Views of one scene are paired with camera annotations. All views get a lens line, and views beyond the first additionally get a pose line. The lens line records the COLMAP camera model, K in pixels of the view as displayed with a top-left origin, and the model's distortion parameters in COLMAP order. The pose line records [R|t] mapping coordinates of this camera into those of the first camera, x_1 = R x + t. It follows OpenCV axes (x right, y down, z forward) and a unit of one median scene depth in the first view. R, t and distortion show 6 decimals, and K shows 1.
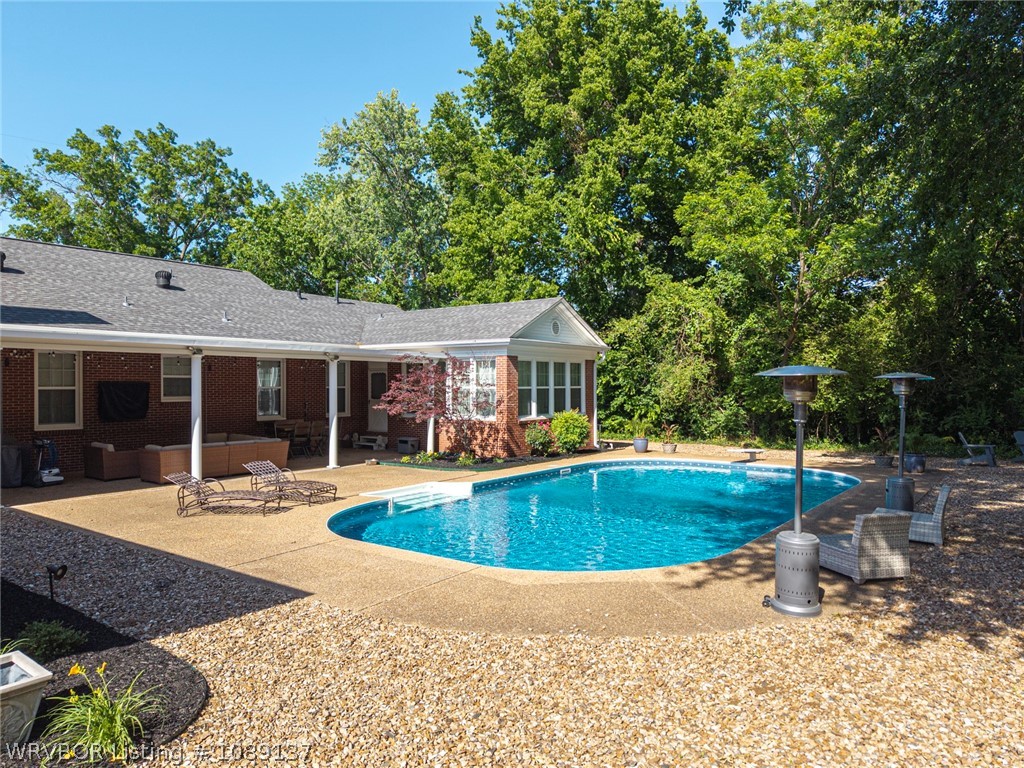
lens RADIAL K [[679.7, 0, 515.1], [0, 679.7, 385.2], [0, 0, 1]] dist [0.048222, -0.058067]
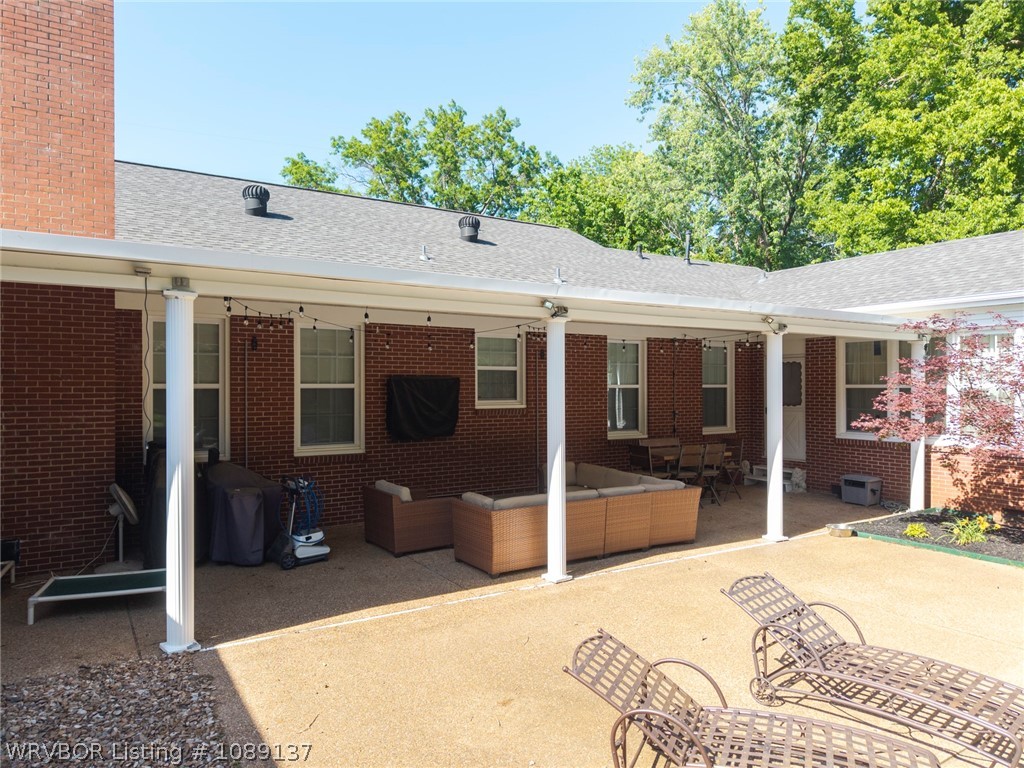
lens RADIAL K [[679.7, 0, 515.1], [0, 679.7, 385.2], [0, 0, 1]] dist [0.048222, -0.058067]
pose [[0.933755, 0.000528, -0.357912, -0.187109], [-0.000625, 1.000000, -0.000155, 0.002305], [0.357911, 0.000368, 0.933755, 0.313219]]
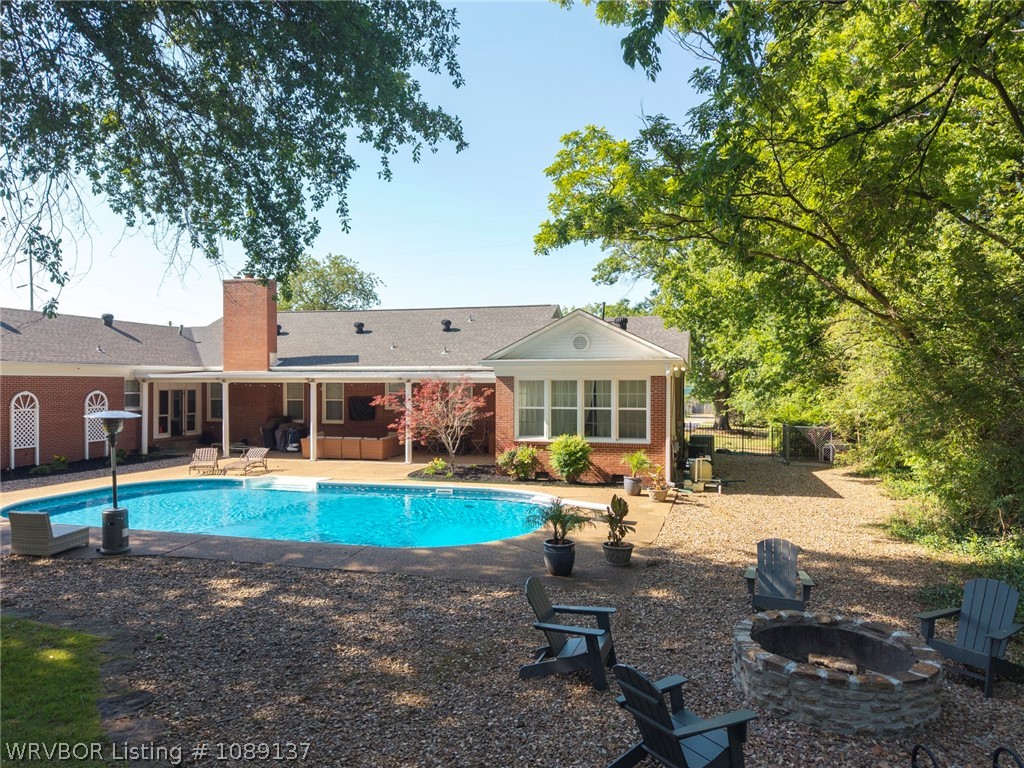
lens RADIAL K [[679.7, 0, 515.1], [0, 679.7, 385.2], [0, 0, 1]] dist [0.048222, -0.058067]
pose [[0.372696, 0.002023, -0.927951, 0.731666], [-0.000685, 0.999998, 0.001905, -0.024517], [0.927953, -0.000075, 0.372696, 0.494813]]
